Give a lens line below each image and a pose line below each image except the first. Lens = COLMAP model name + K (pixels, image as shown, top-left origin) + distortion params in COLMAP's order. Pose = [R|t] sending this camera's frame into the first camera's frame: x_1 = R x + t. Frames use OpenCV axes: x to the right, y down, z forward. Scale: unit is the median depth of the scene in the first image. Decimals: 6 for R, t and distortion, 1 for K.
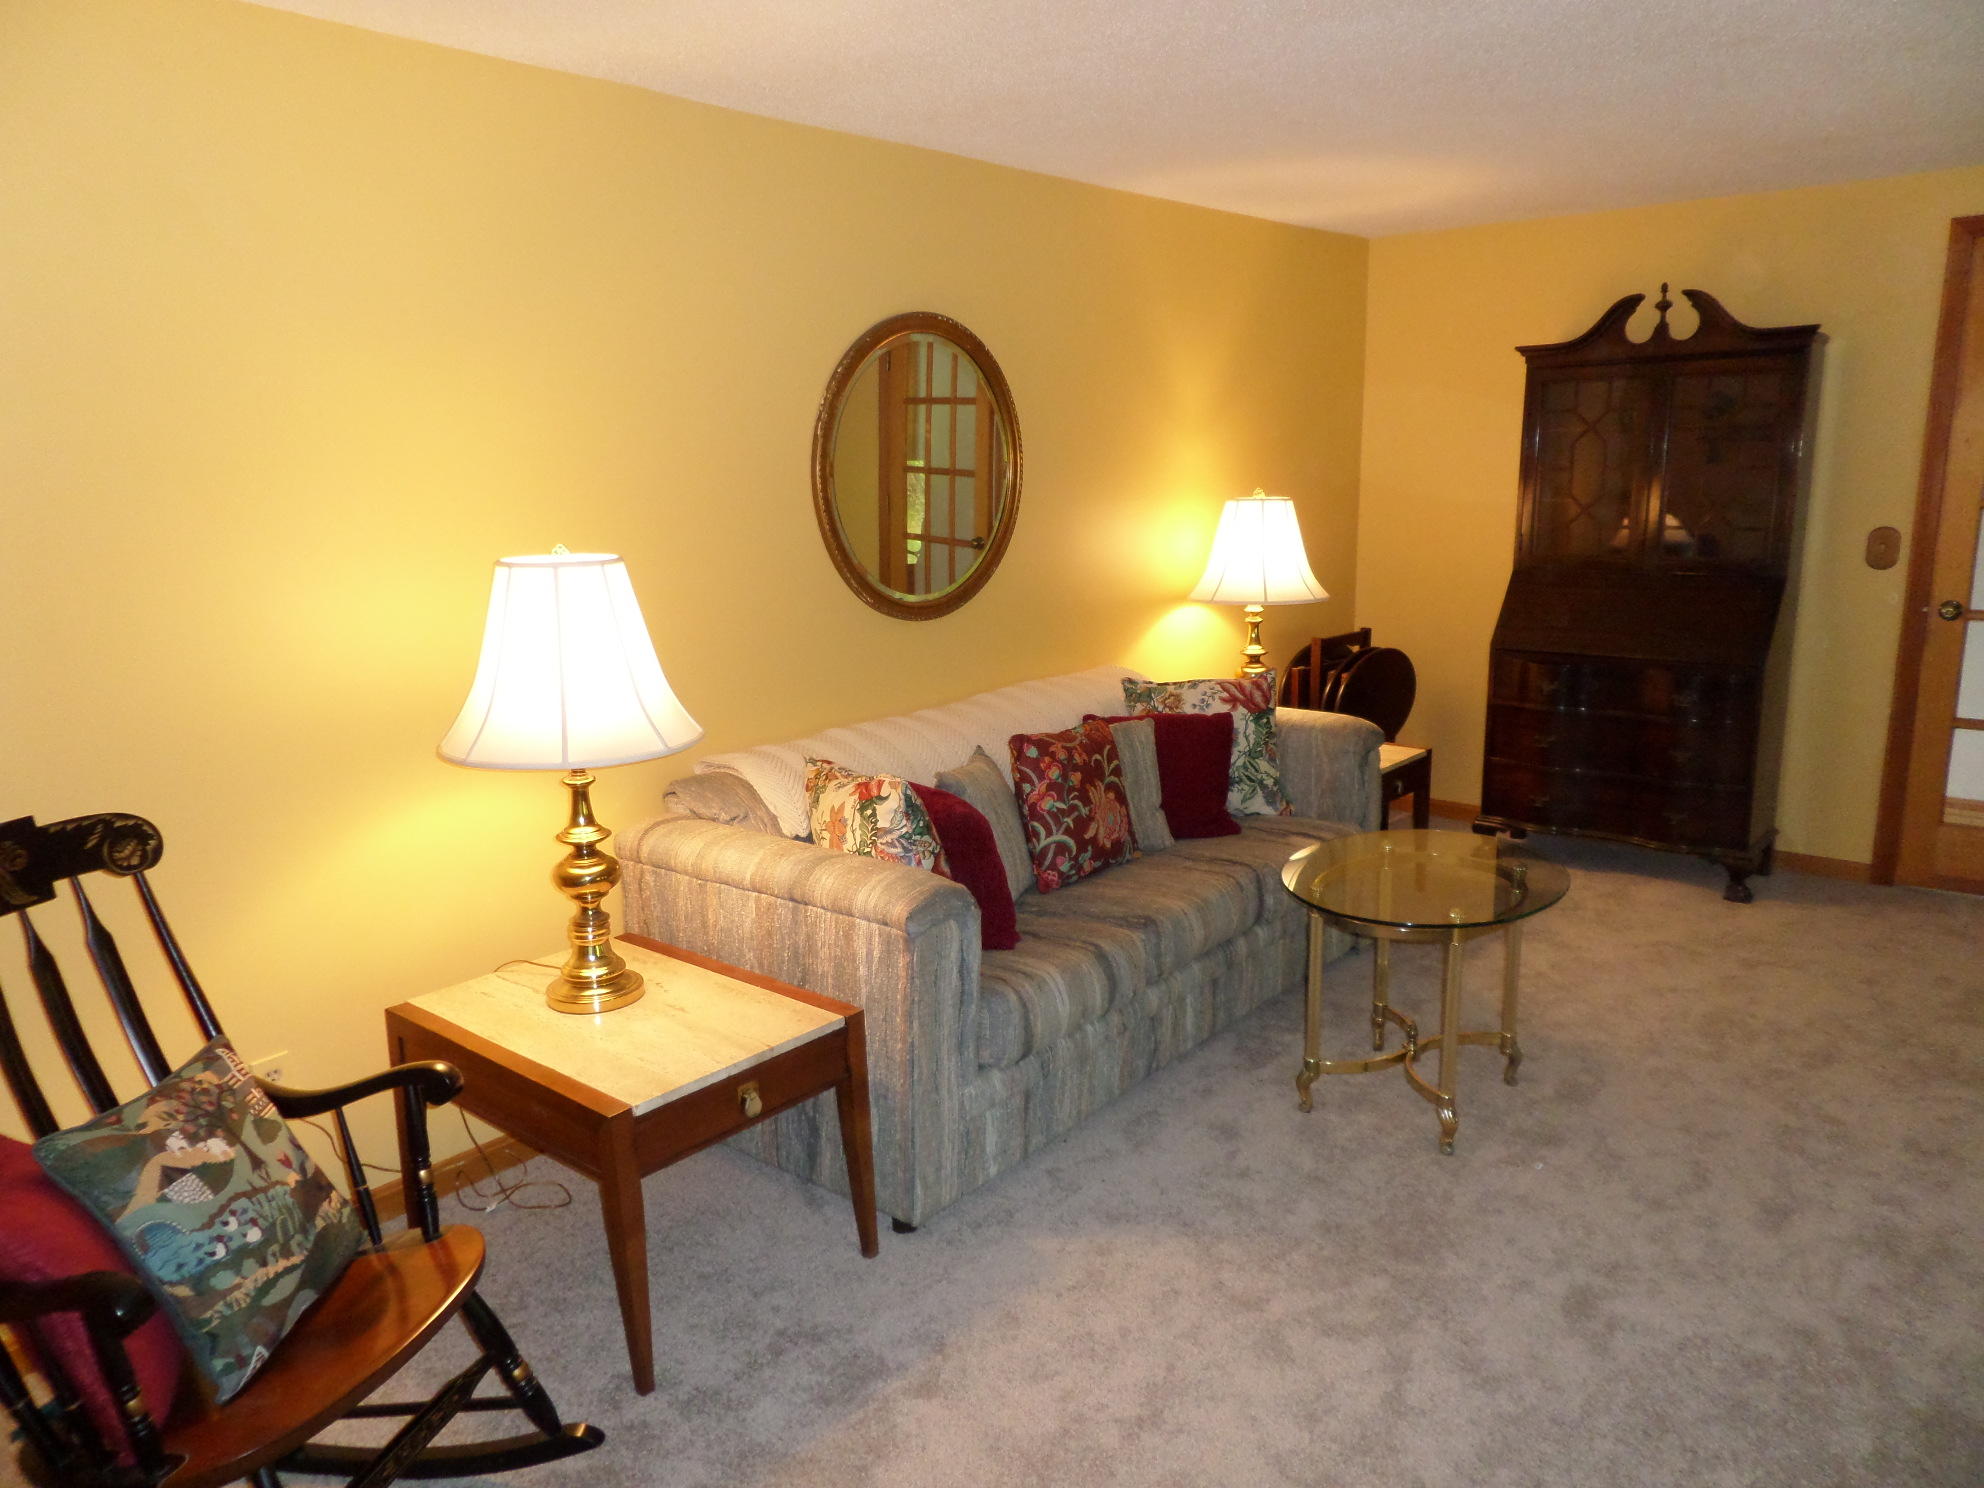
lens RADIAL K [[1416.7, 0, 992.0], [0, 1416.7, 744.0], [0, 0, 1]] dist [0.010506, 0.002027]
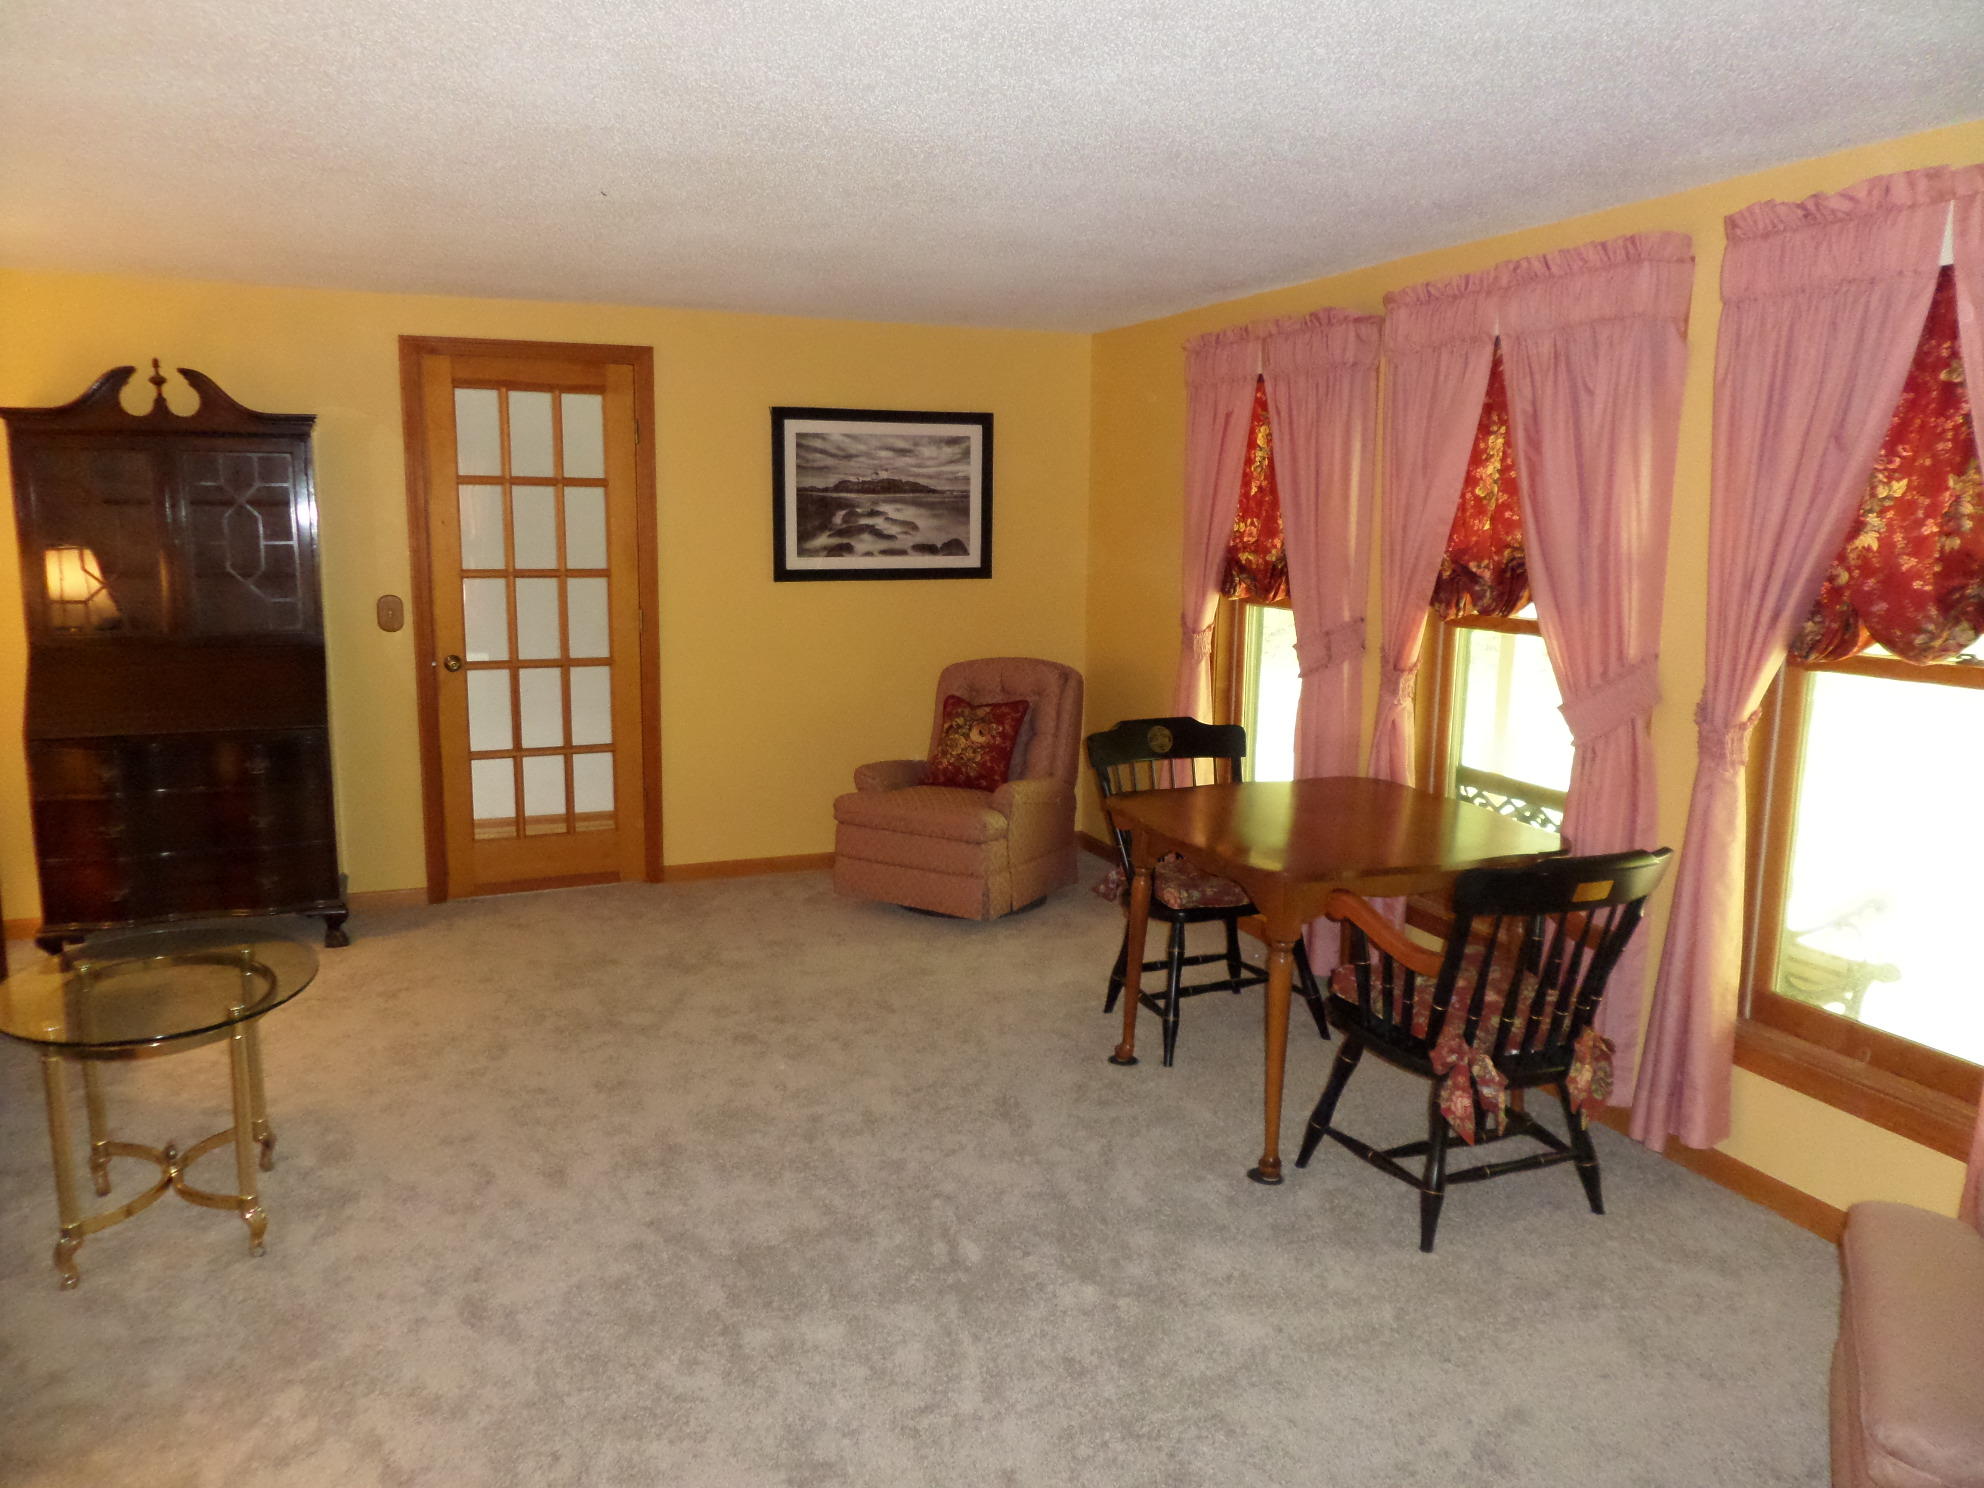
lens RADIAL K [[1398.5, 0, 992.0], [0, 1398.5, 744.0], [0, 0, 1]] dist [-0.003079, -0.001249]
pose [[0.487995, -0.119299, 0.864655, -0.149896], [0.159734, 0.986092, 0.045904, -0.010523], [-0.858106, 0.115714, 0.500264, 0.046218]]
